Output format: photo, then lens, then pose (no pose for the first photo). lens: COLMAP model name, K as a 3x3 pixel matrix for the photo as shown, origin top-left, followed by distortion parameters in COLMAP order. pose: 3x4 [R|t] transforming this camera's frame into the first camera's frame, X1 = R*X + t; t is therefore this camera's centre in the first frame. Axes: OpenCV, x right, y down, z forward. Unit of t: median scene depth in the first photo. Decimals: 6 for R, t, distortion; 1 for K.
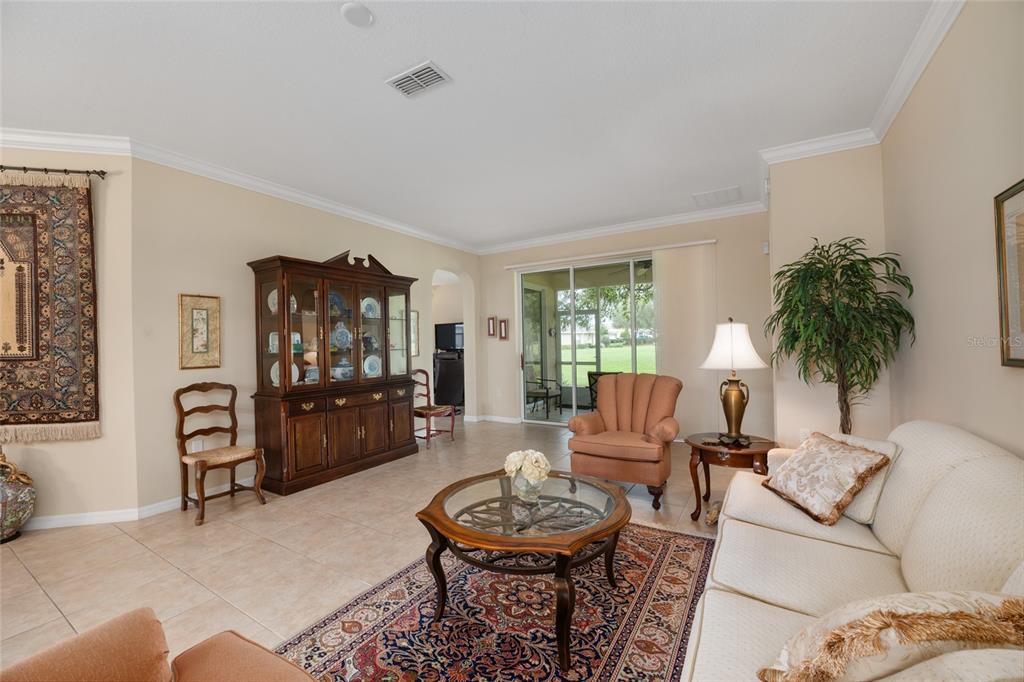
lens RADIAL K [[411.1, 0, 514.7], [0, 411.1, 343.0], [0, 0, 1]] dist [-0.029543, 0.006177]
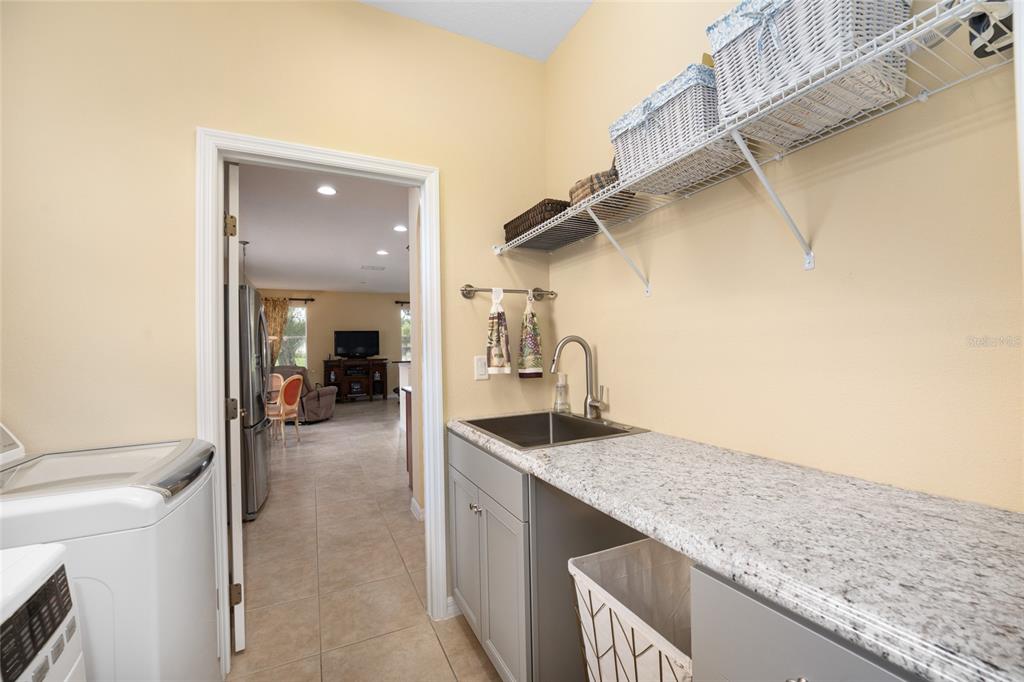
lens RADIAL K [[411.1, 0, 514.7], [0, 411.1, 343.0], [0, 0, 1]] dist [-0.029543, 0.006177]
pose [[0.535347, 0.020289, 0.844388, -2.841019], [0.005985, 0.999595, -0.027813, 0.043963], [-0.844611, 0.019944, 0.535009, 0.406633]]
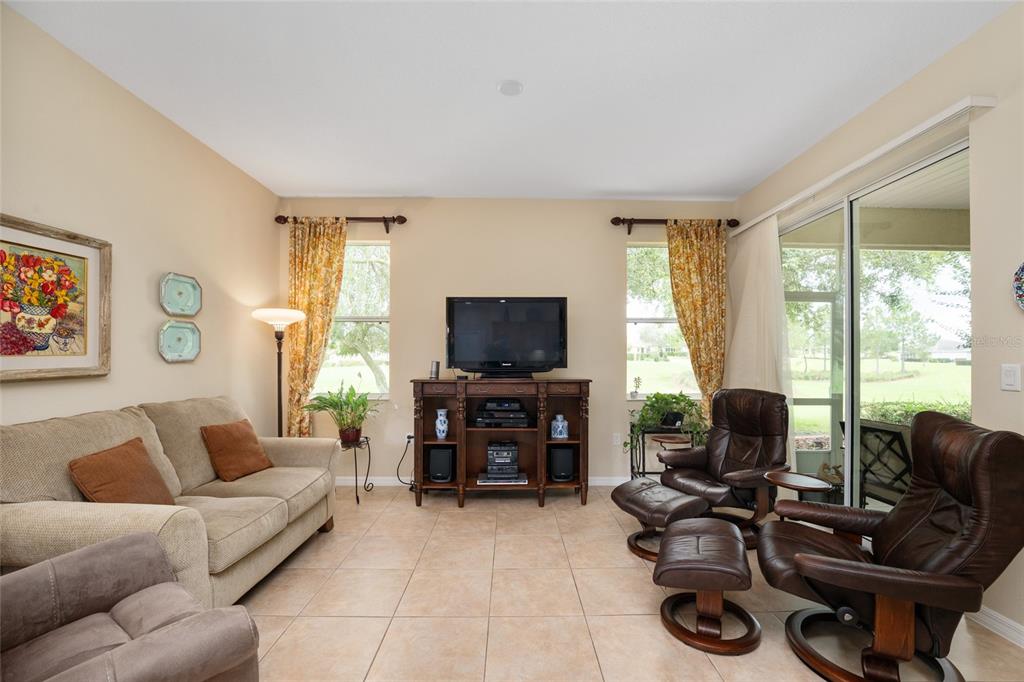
lens RADIAL K [[416.9, 0, 514.2], [0, 416.9, 356.7], [0, 0, 1]] dist [-0.015137, 0.000330]
pose [[0.846438, 0.022662, 0.532004, -1.198681], [-0.019207, 0.999743, -0.012026, 0.025782], [-0.532140, -0.000039, 0.846656, 2.412667]]
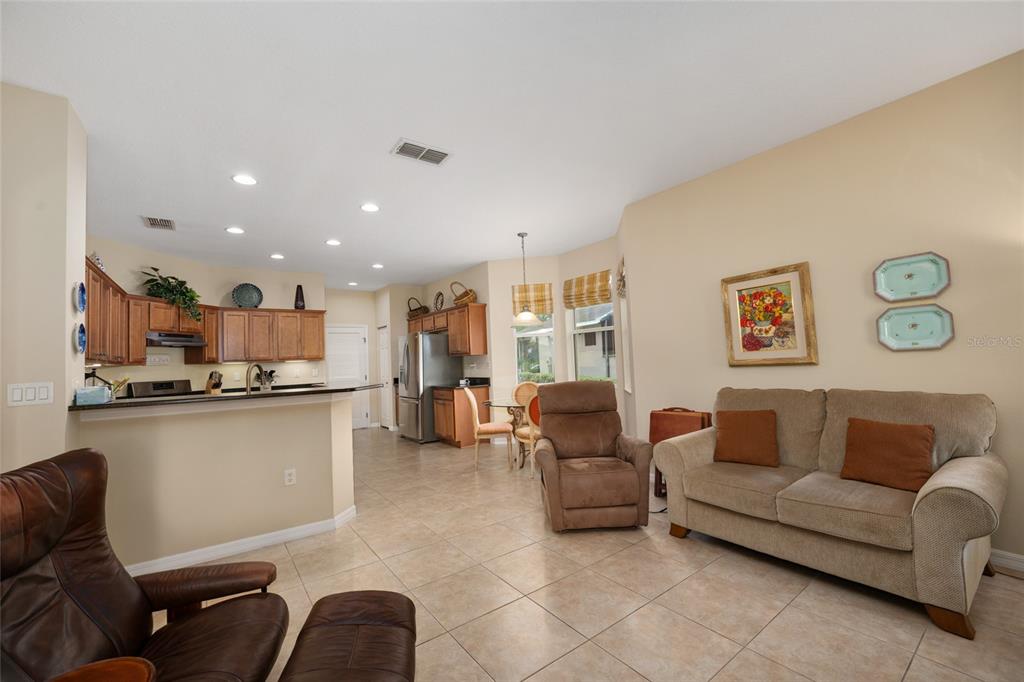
lens RADIAL K [[415.7, 0, 514.6], [0, 415.7, 342.0], [0, 0, 1]] dist [-0.030480, 0.006008]
pose [[-0.373269, -0.005931, -0.927704, -0.205629], [0.048951, 0.998461, -0.026080, 0.003482], [0.926431, -0.055147, -0.372404, 3.187295]]
